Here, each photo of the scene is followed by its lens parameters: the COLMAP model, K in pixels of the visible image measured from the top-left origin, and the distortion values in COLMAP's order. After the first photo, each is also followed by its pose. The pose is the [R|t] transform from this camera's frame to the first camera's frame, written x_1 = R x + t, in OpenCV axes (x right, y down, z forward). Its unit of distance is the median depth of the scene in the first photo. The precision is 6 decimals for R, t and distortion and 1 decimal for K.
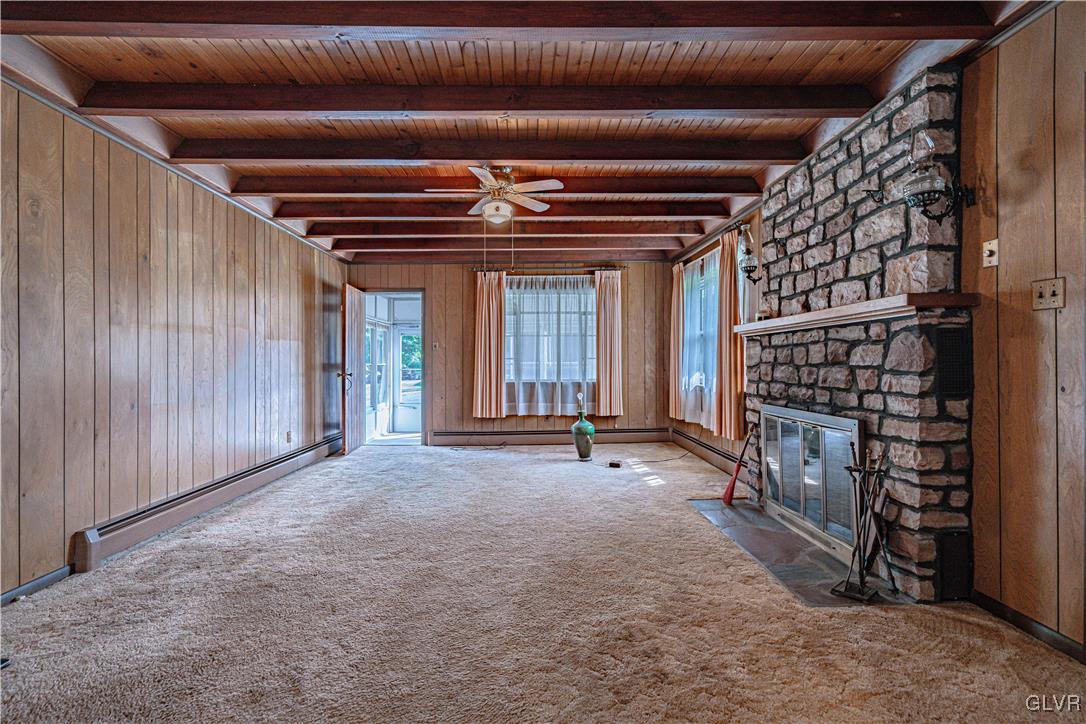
lens RADIAL K [[504.5, 0, 533.1], [0, 504.5, 361.6], [0, 0, 1]] dist [-0.008777, 0.002713]
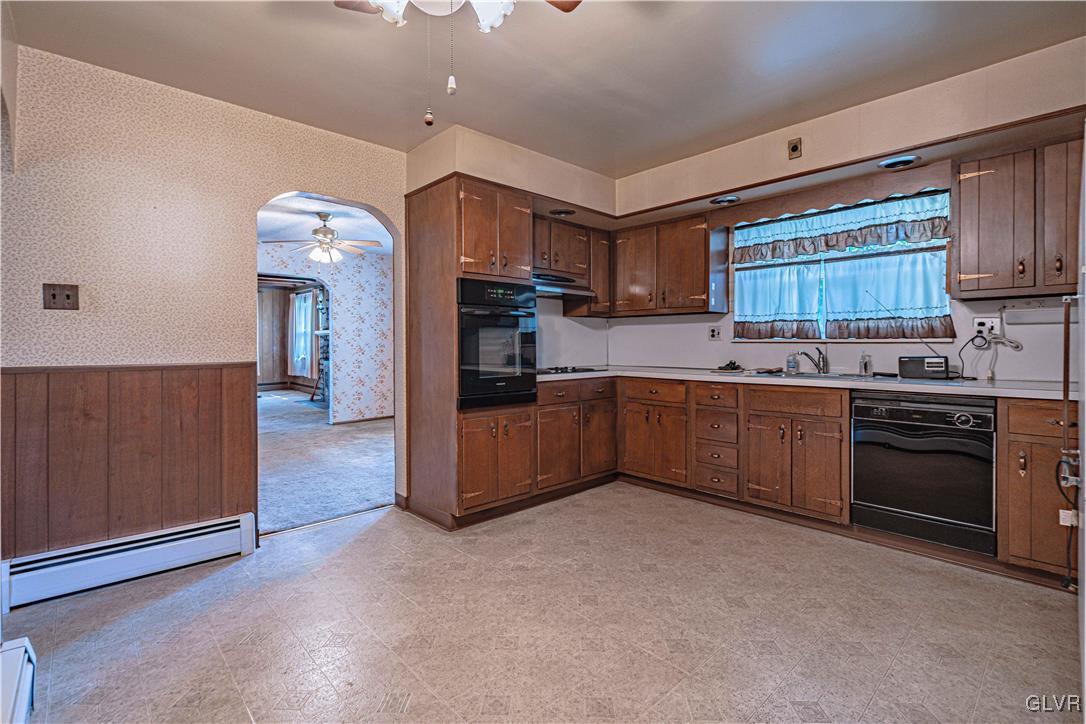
lens RADIAL K [[504.5, 0, 546.1], [0, 504.5, 352.2], [0, 0, 1]] dist [-0.008777, 0.002713]
pose [[0.745851, -0.004453, 0.666098, -0.301030], [-0.004230, 0.999926, 0.011421, -0.000152], [-0.666100, -0.011336, 0.745777, -1.196205]]
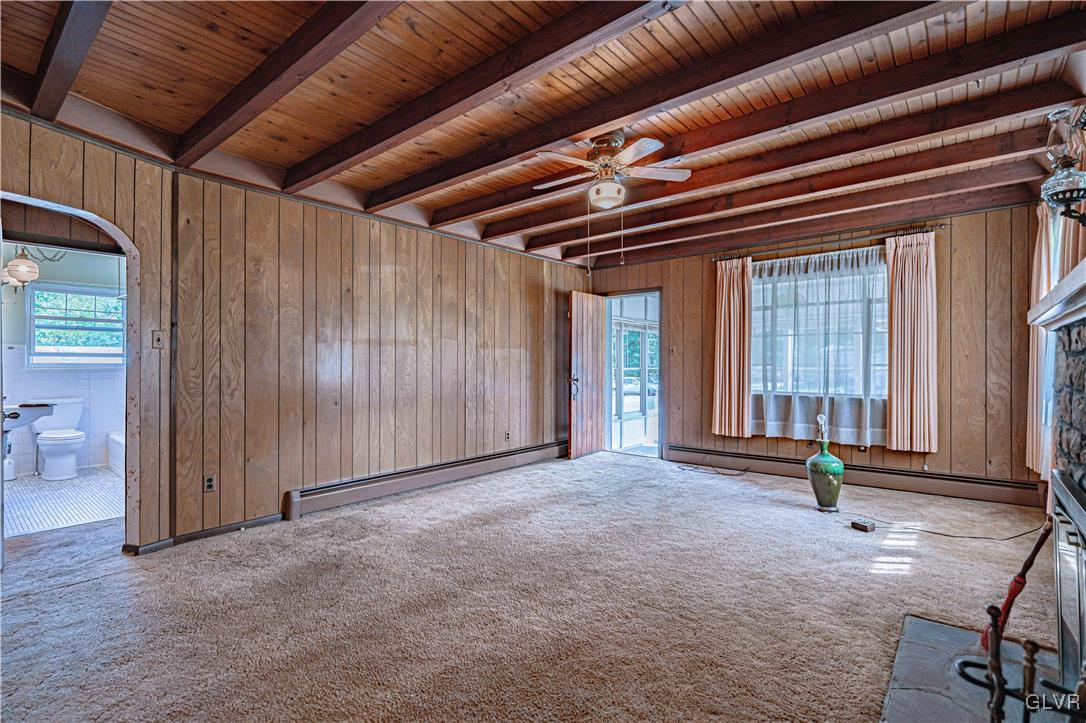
lens RADIAL K [[504.5, 0, 521.0], [0, 504.5, 363.6], [0, 0, 1]] dist [-0.008777, 0.002713]
pose [[0.744674, 0.006085, -0.667401, 0.257933], [-0.002471, 0.999977, 0.006361, -0.014713], [0.667424, -0.003088, 0.744672, 0.189599]]
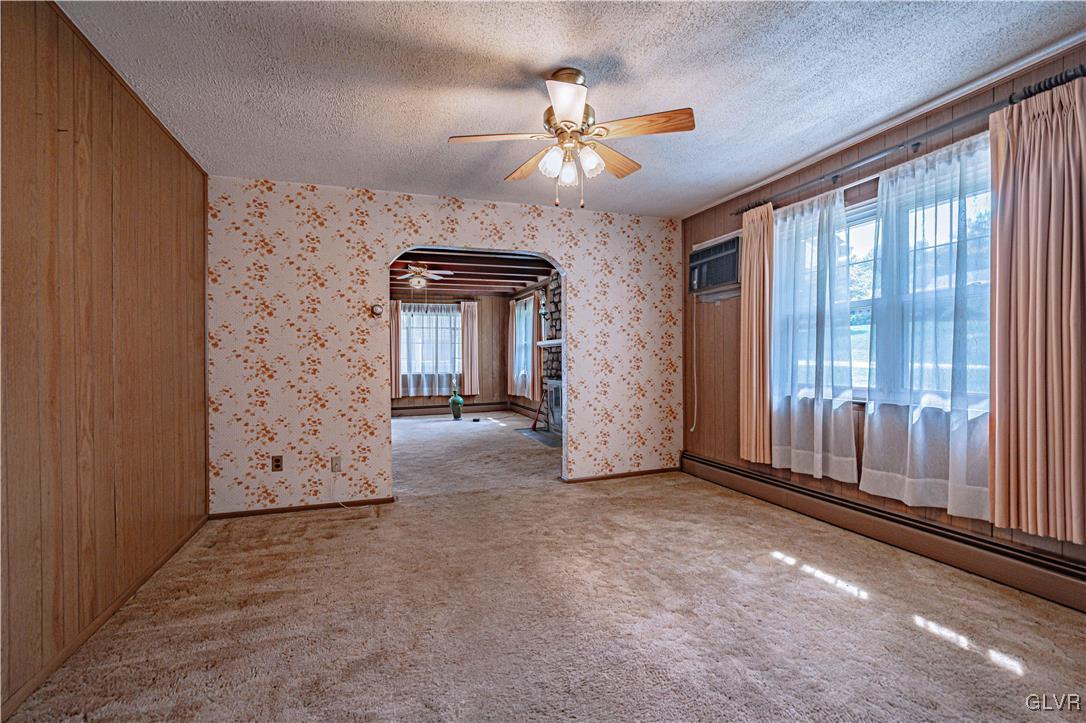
lens RADIAL K [[504.5, 0, 543.3], [0, 504.5, 364.1], [0, 0, 1]] dist [-0.008777, 0.002713]
pose [[0.948705, -0.005773, 0.316109, -0.155444], [0.003642, 0.999967, 0.007330, 0.001718], [-0.316140, -0.005802, 0.948695, -0.667584]]
